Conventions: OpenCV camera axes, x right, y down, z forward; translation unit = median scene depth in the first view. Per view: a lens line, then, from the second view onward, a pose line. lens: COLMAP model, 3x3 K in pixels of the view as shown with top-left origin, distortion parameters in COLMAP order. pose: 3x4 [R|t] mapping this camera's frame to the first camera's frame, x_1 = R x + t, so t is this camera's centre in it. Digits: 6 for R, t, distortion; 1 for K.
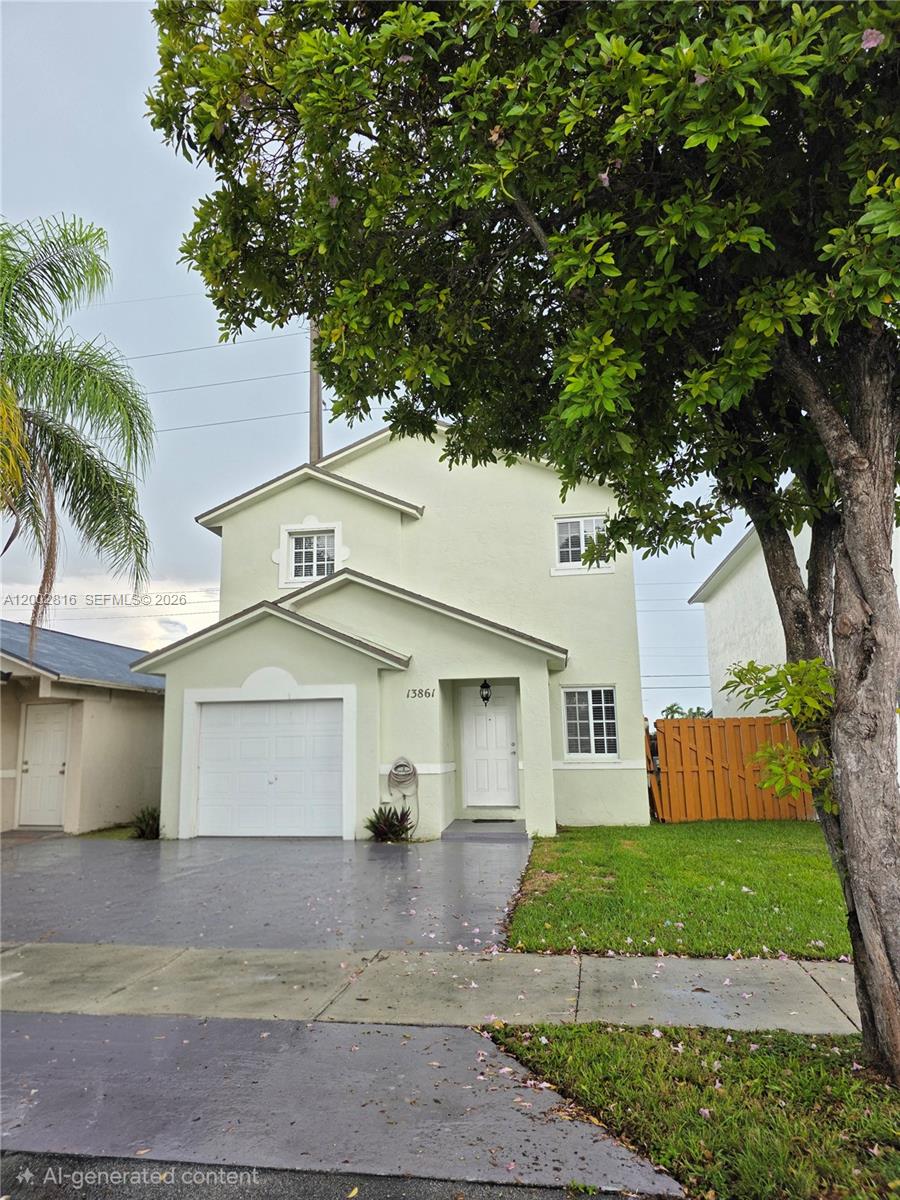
lens RADIAL K [[807.2, 0, 450.0], [0, 807.2, 600.0], [0, 0, 1]] dist [0.027496, -0.000057]
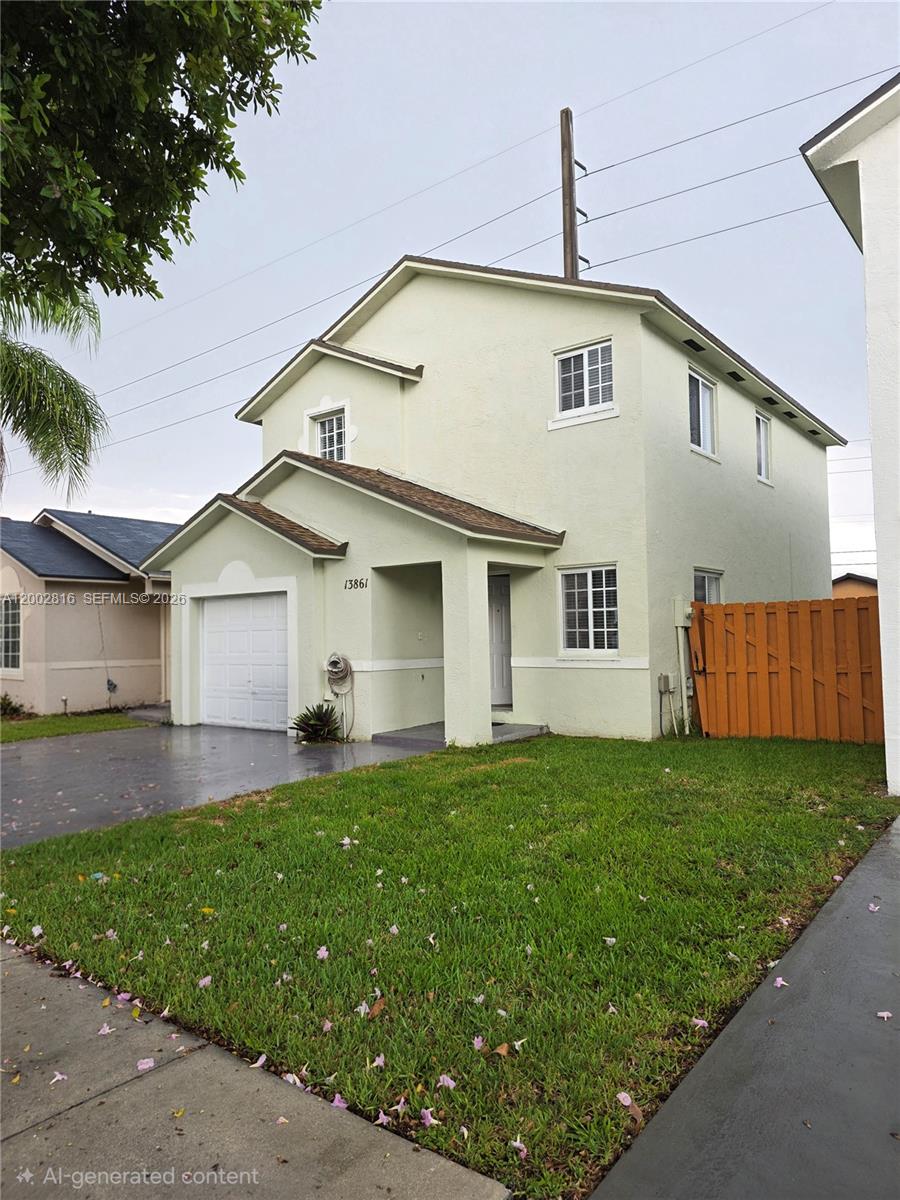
lens RADIAL K [[807.2, 0, 450.0], [0, 807.2, 600.0], [0, 0, 1]] dist [0.027496, -0.000057]
pose [[0.879406, -0.020351, -0.475638, 0.435687], [0.089139, 0.988455, 0.122517, 0.029999], [0.467654, -0.150140, 0.871067, 0.238187]]
